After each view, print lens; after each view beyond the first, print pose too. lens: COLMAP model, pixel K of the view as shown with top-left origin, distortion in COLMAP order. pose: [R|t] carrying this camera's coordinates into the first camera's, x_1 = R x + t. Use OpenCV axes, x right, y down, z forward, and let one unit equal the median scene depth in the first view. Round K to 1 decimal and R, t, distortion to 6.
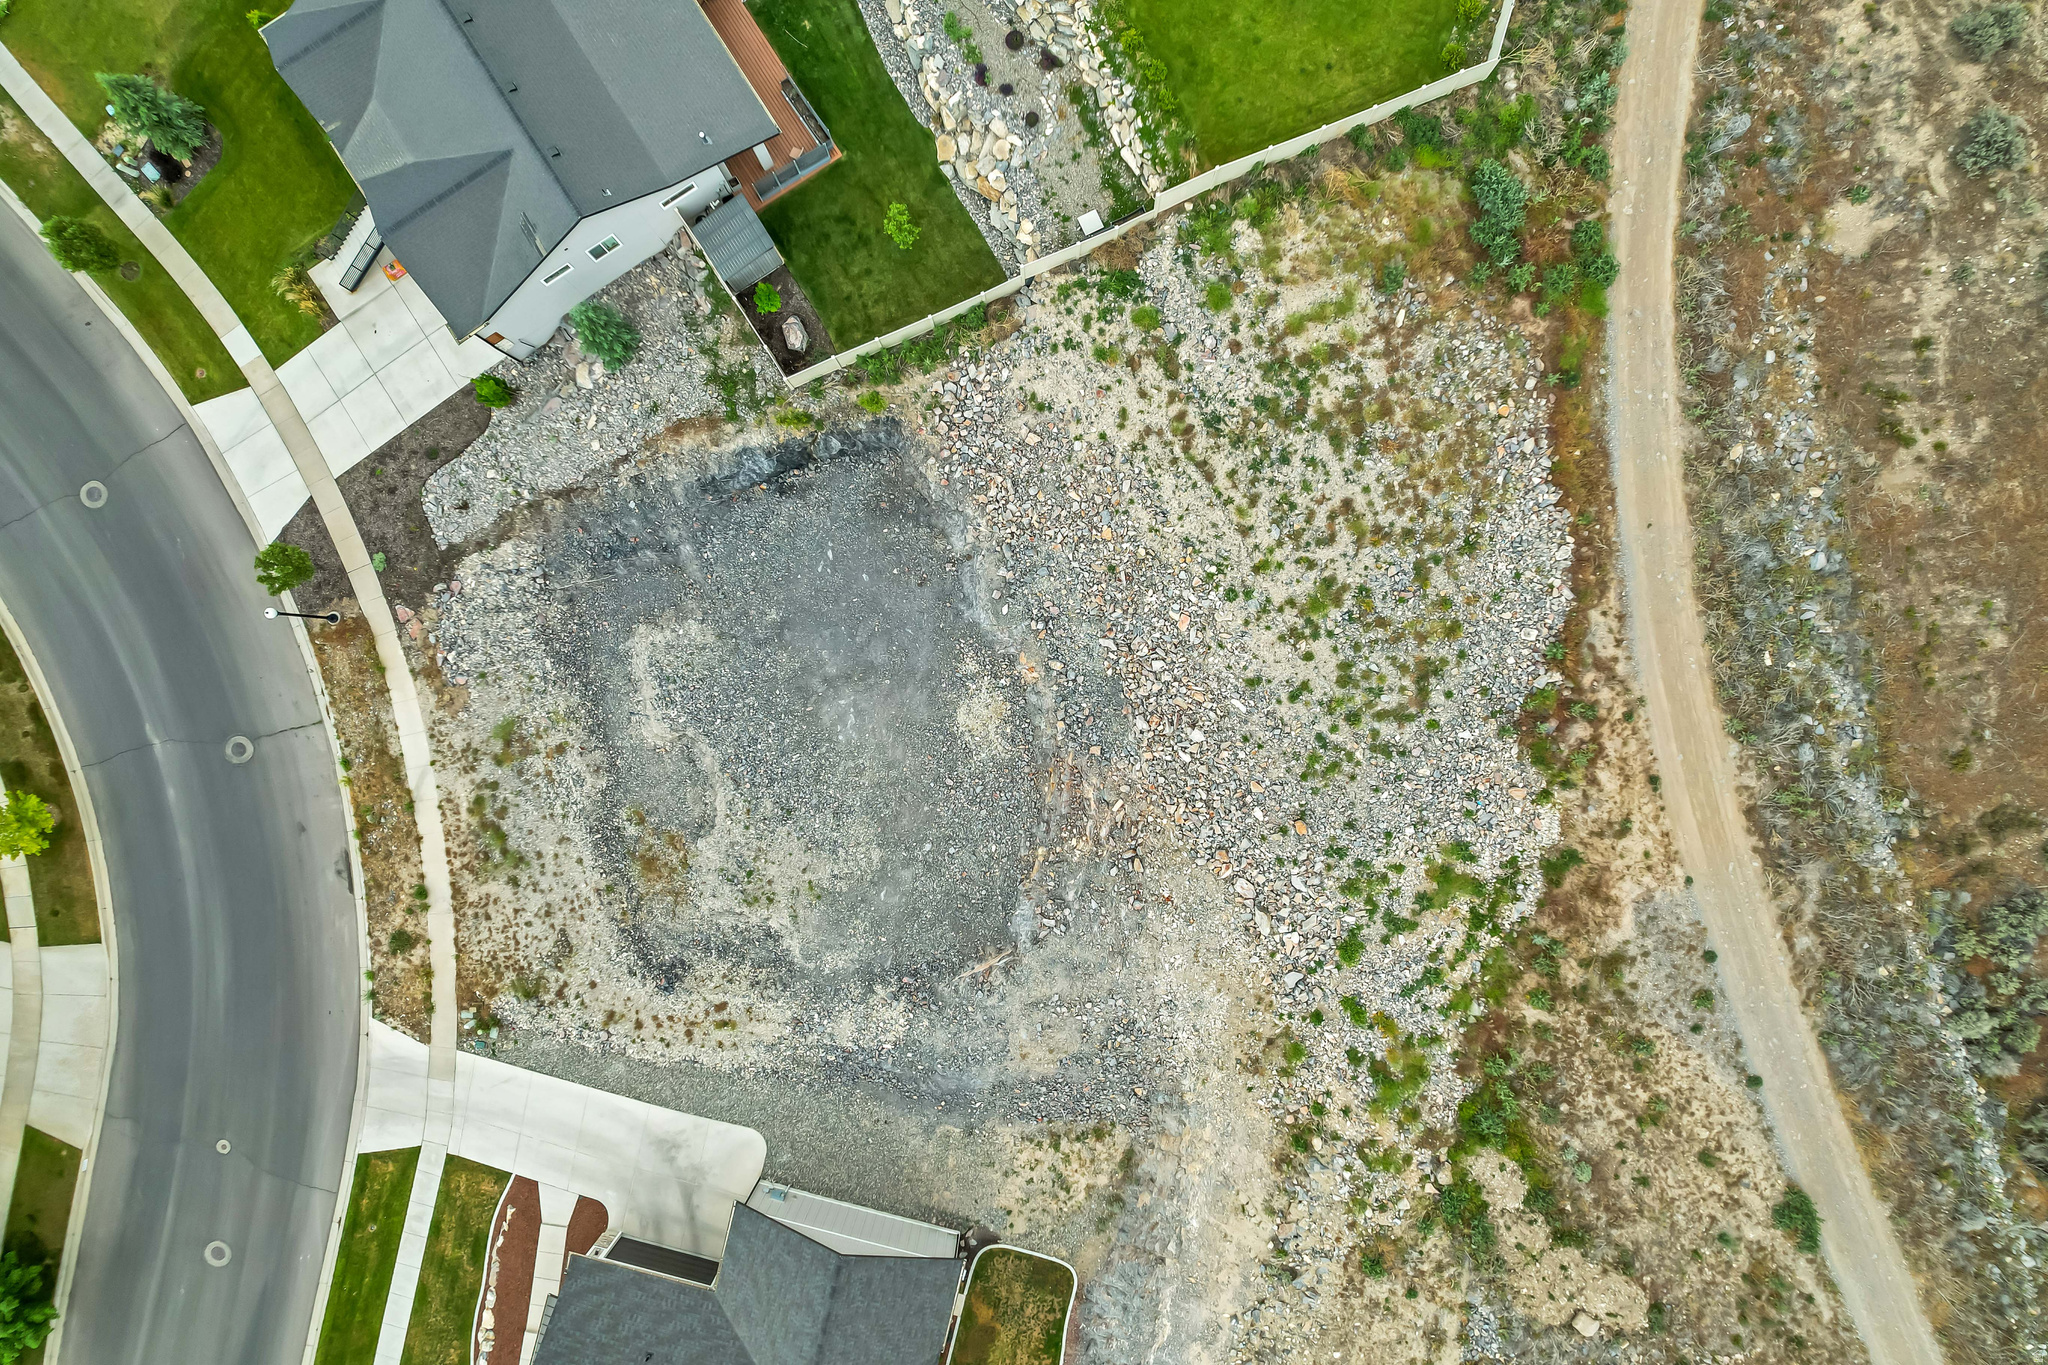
lens RADIAL K [[1312.7, 0, 1030.3], [0, 1312.7, 683.0], [0, 0, 1]] dist [-0.073785, 0.068202]
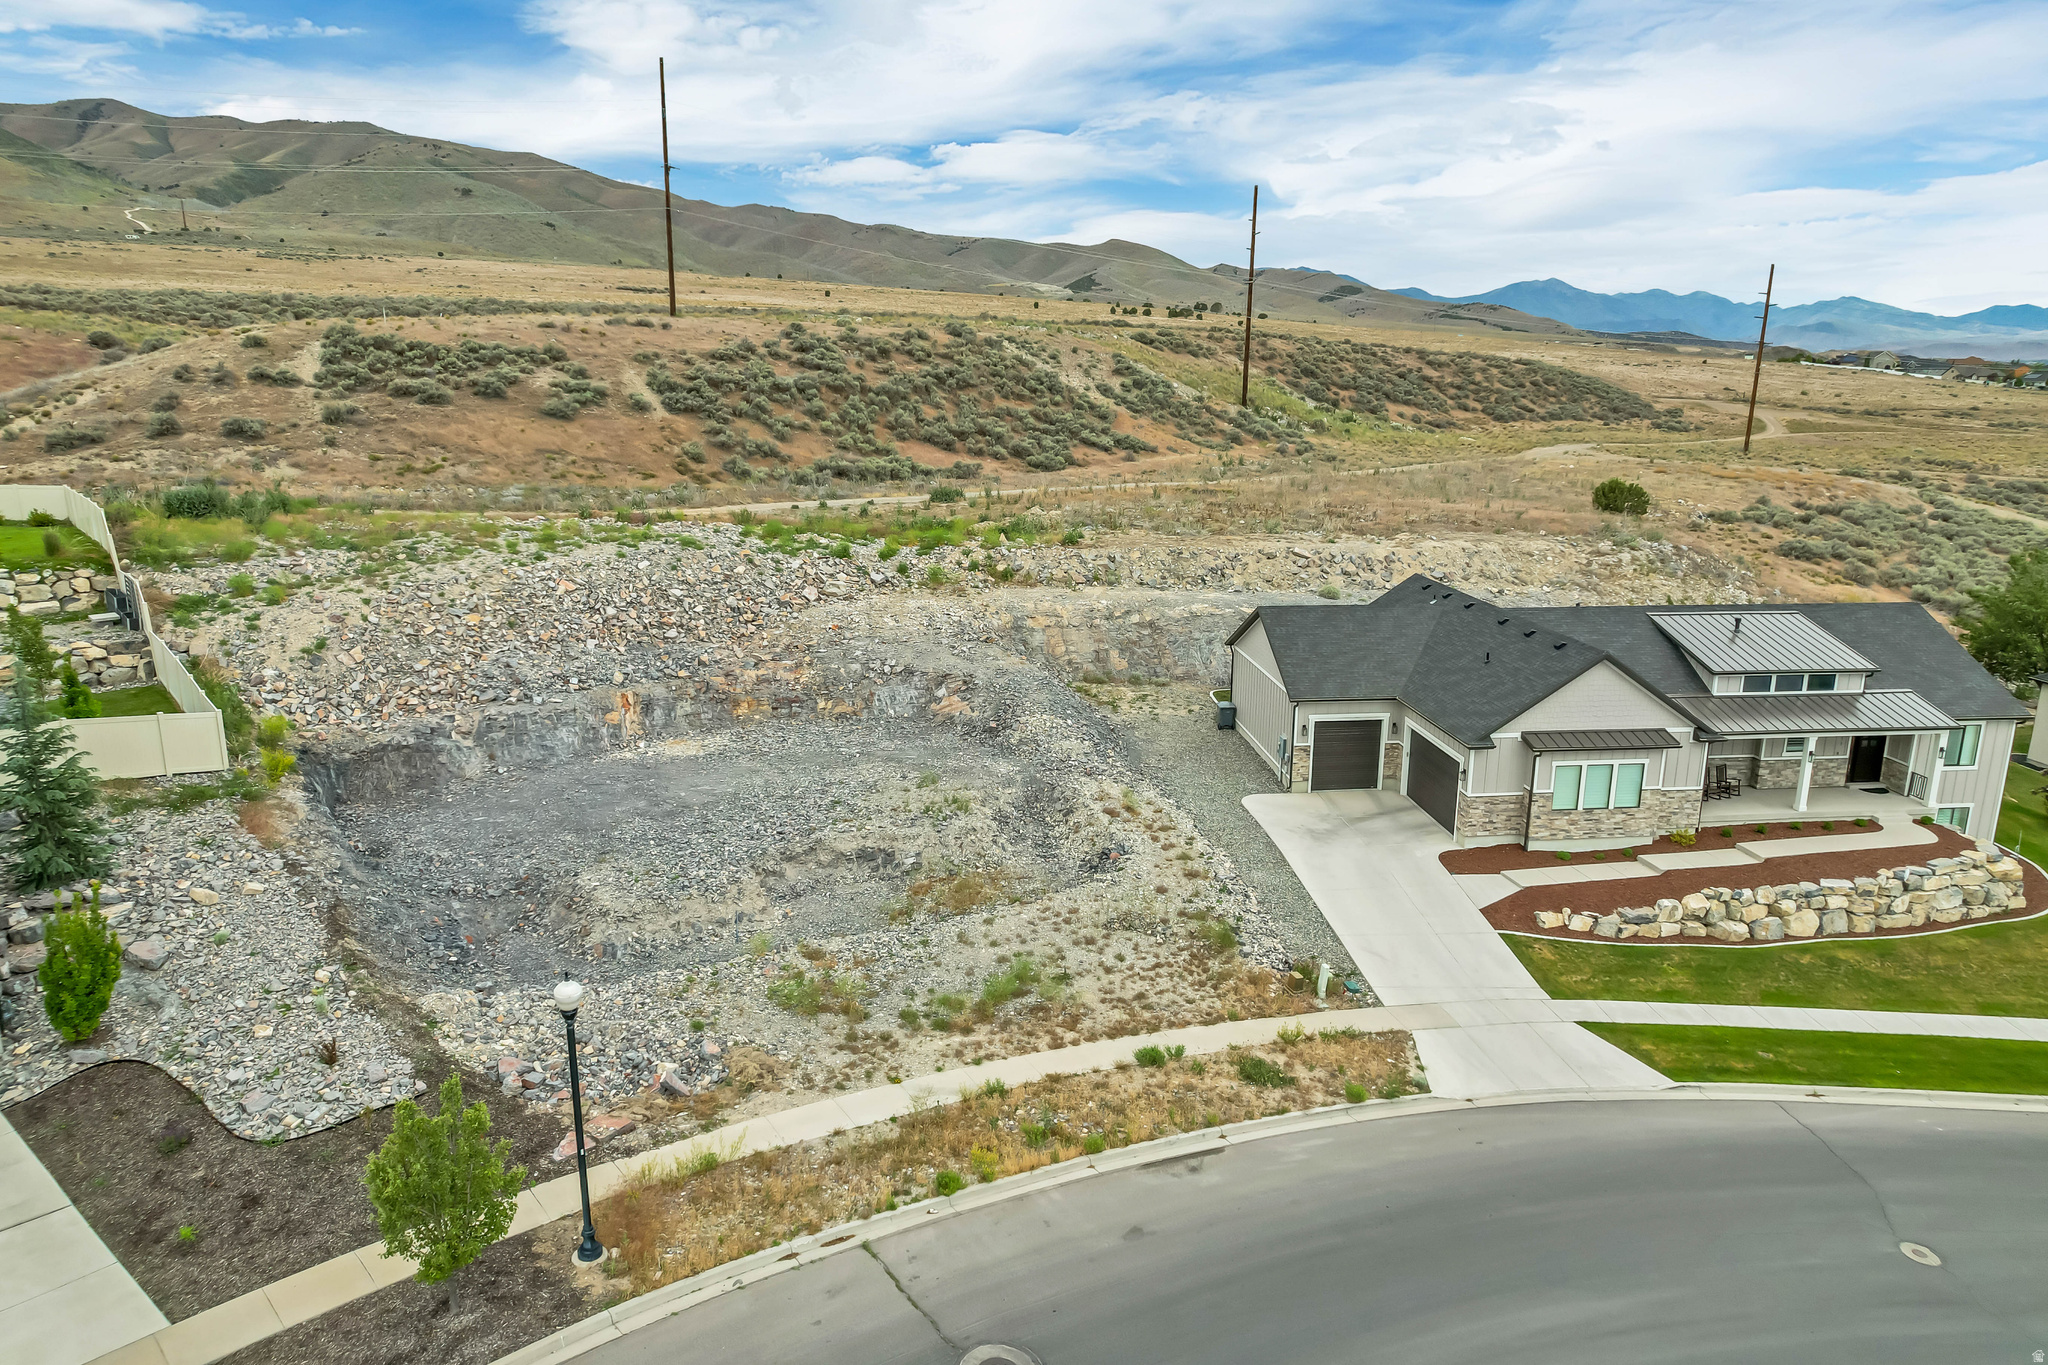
lens RADIAL K [[1312.7, 0, 1029.8], [0, 1312.7, 683.5], [0, 0, 1]] dist [-0.073785, 0.068202]
pose [[-0.336134, -0.227882, 0.913829, -0.998060], [0.941732, -0.068480, 0.329321, -0.046438], [-0.012468, 0.971278, 0.237622, 0.826546]]
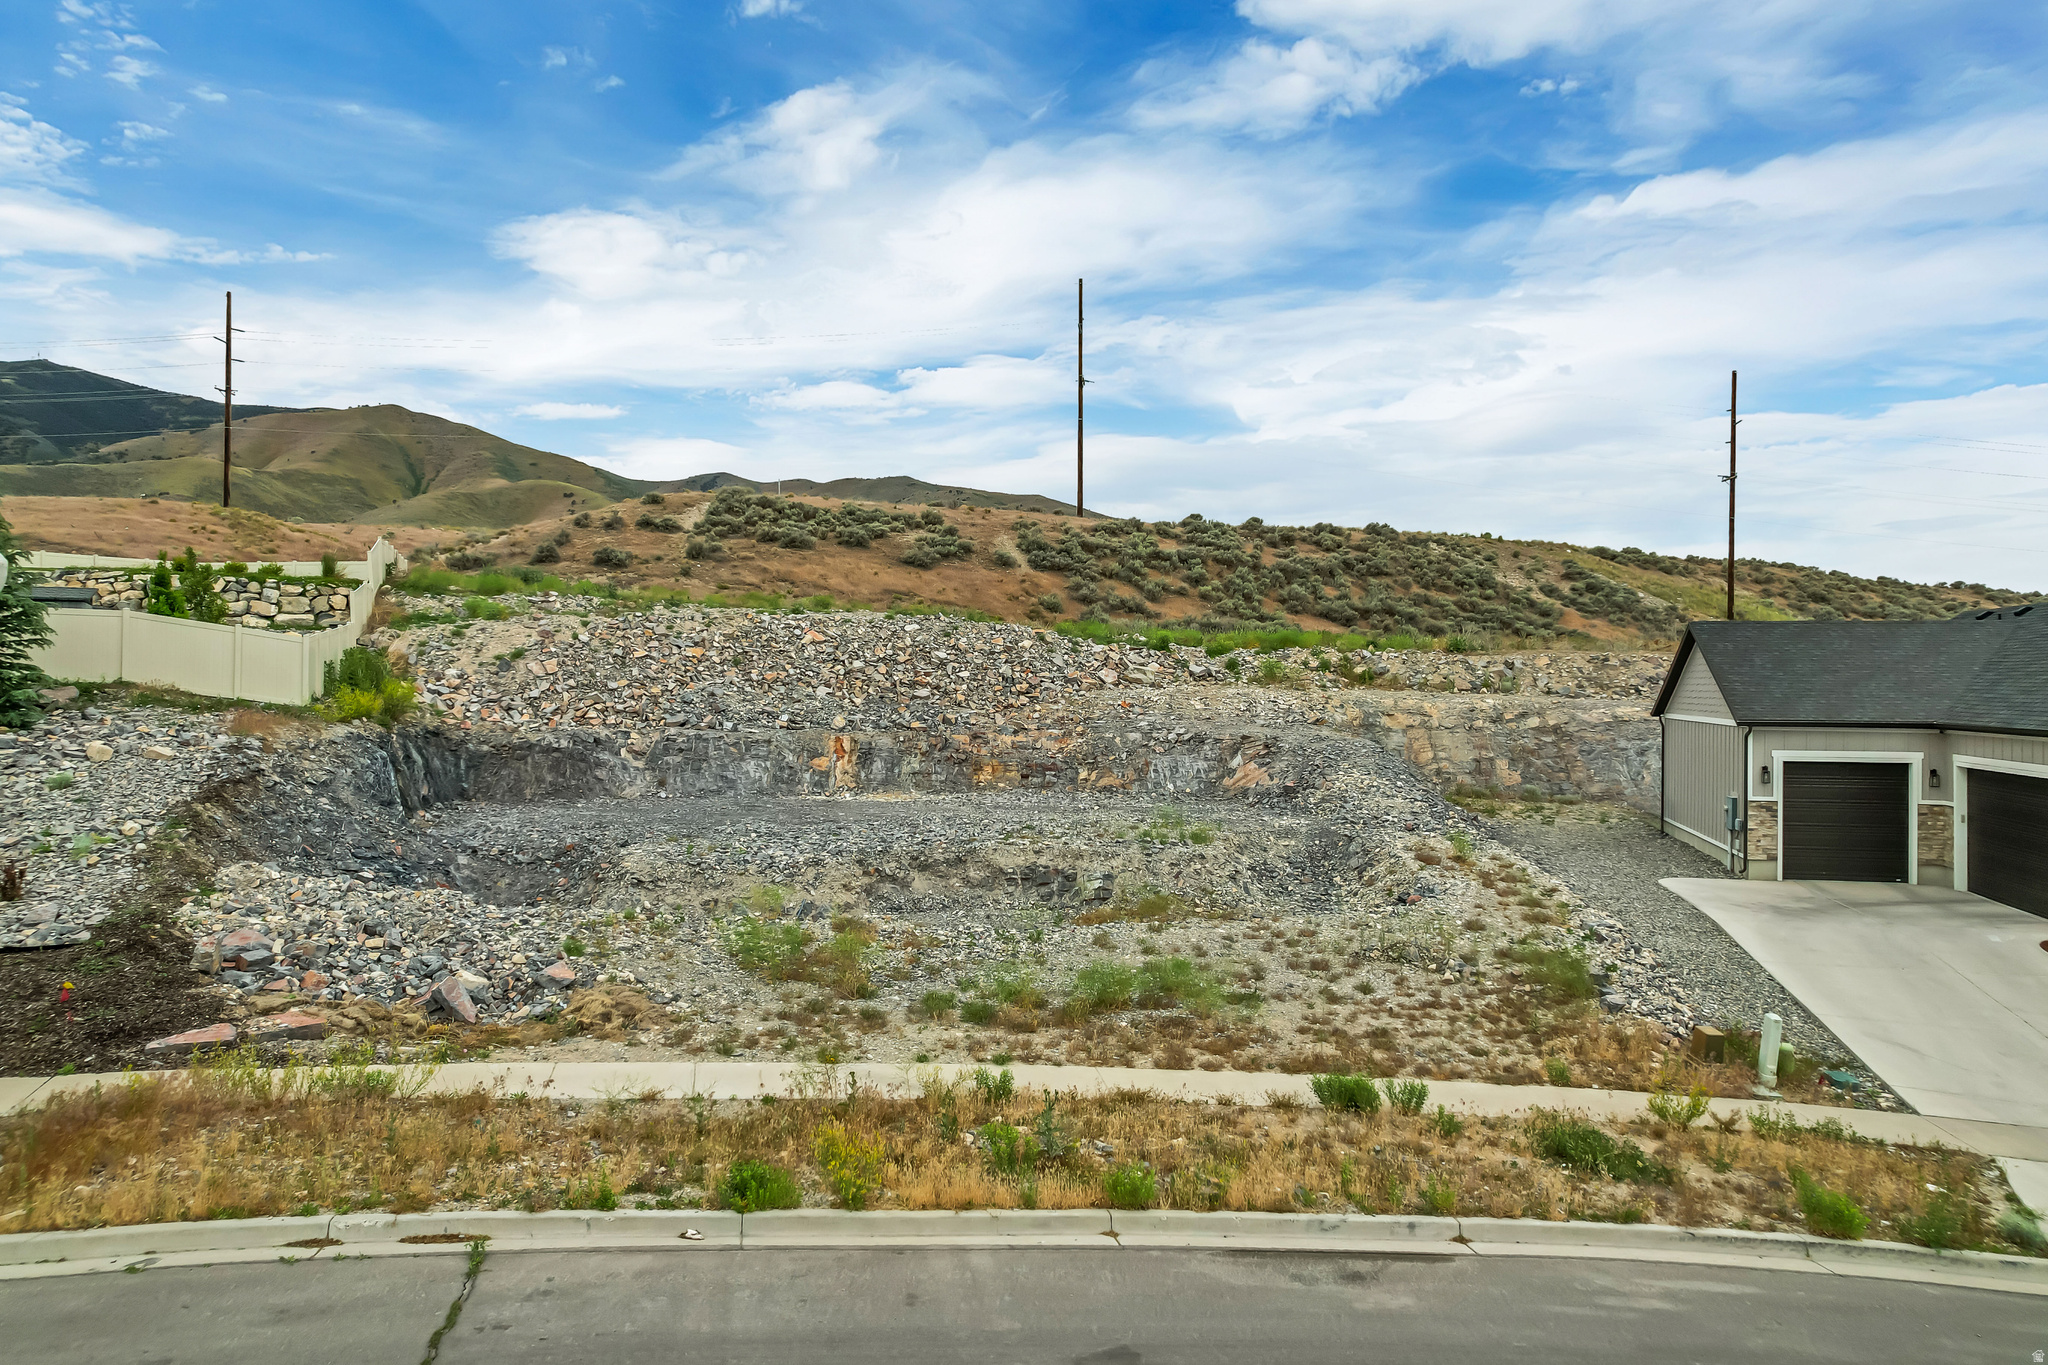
lens RADIAL K [[1312.7, 0, 1031.4], [0, 1312.7, 684.6], [0, 0, 1]] dist [-0.073785, 0.068202]
pose [[0.011378, -0.003546, 0.999929, -0.804836], [0.999865, 0.011903, -0.011335, 0.116534], [-0.011862, 0.999923, 0.003681, 1.034815]]
